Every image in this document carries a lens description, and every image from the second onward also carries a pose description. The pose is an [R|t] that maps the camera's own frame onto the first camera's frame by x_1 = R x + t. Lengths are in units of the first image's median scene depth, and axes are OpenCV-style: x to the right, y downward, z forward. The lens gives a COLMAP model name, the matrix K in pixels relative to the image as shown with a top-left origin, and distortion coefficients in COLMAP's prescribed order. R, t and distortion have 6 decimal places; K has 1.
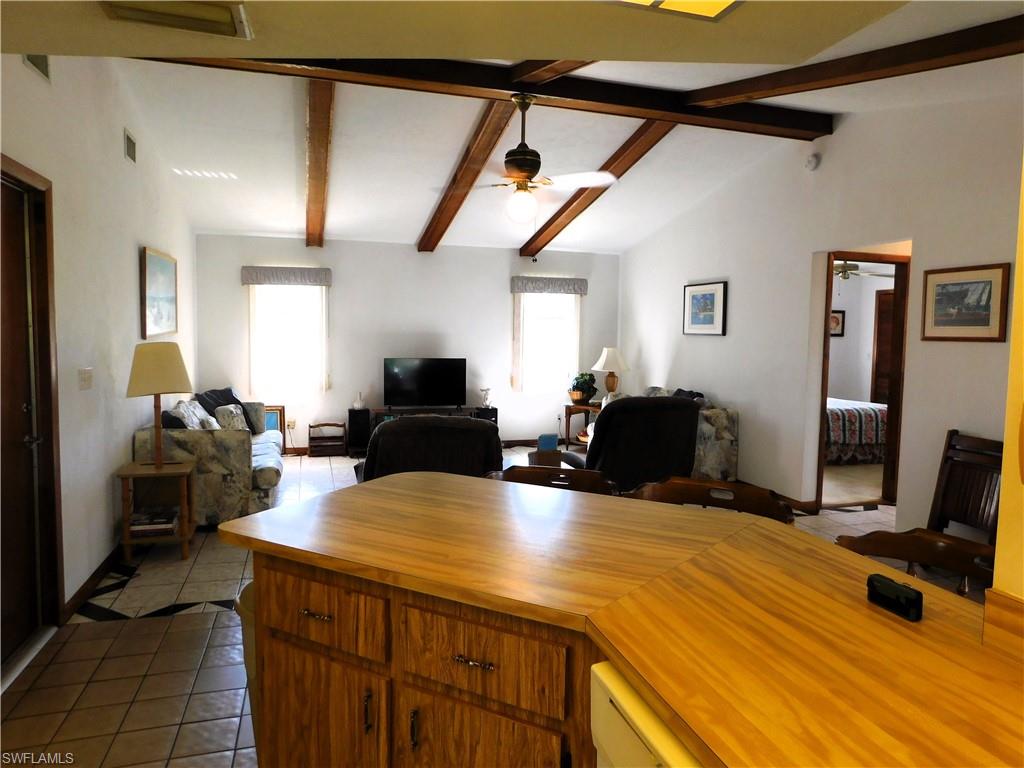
lens RADIAL K [[675.3, 0, 518.3], [0, 675.3, 381.0], [0, 0, 1]] dist [-0.059398, 0.038410]
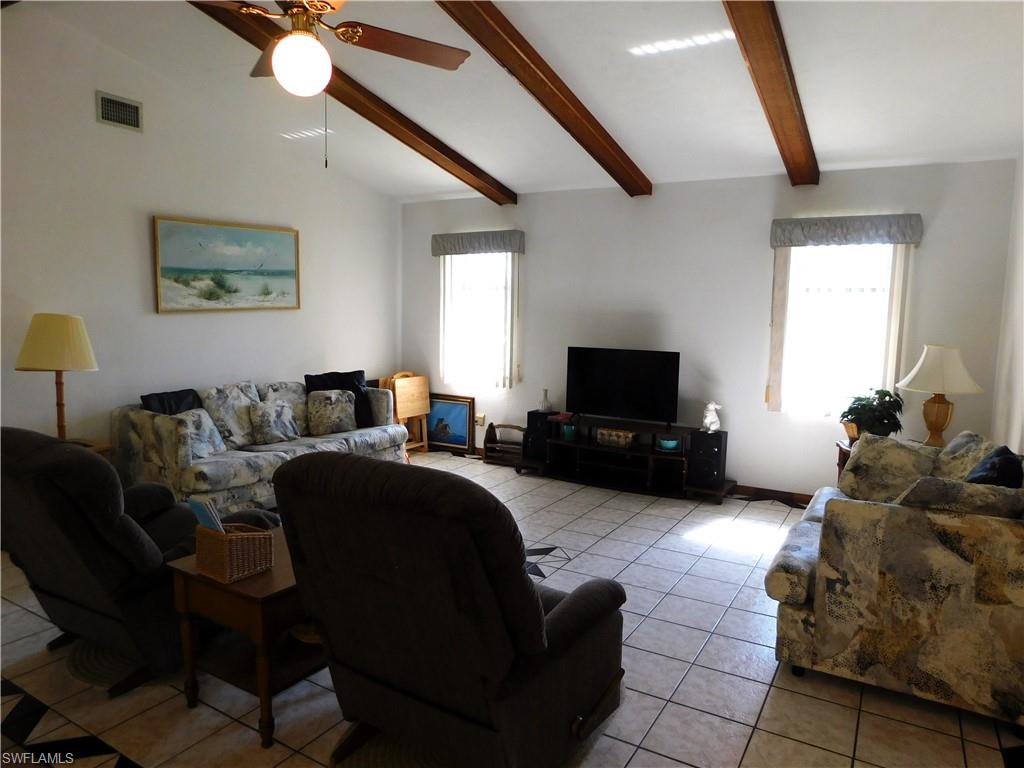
lens RADIAL K [[675.3, 0, 507.9], [0, 675.3, 383.7], [0, 0, 1]] dist [-0.059398, 0.038410]
pose [[0.662874, 0.080637, -0.744376, 0.313818], [-0.063321, 0.996659, 0.051578, -0.027315], [0.746048, 0.012945, 0.665766, 0.460602]]
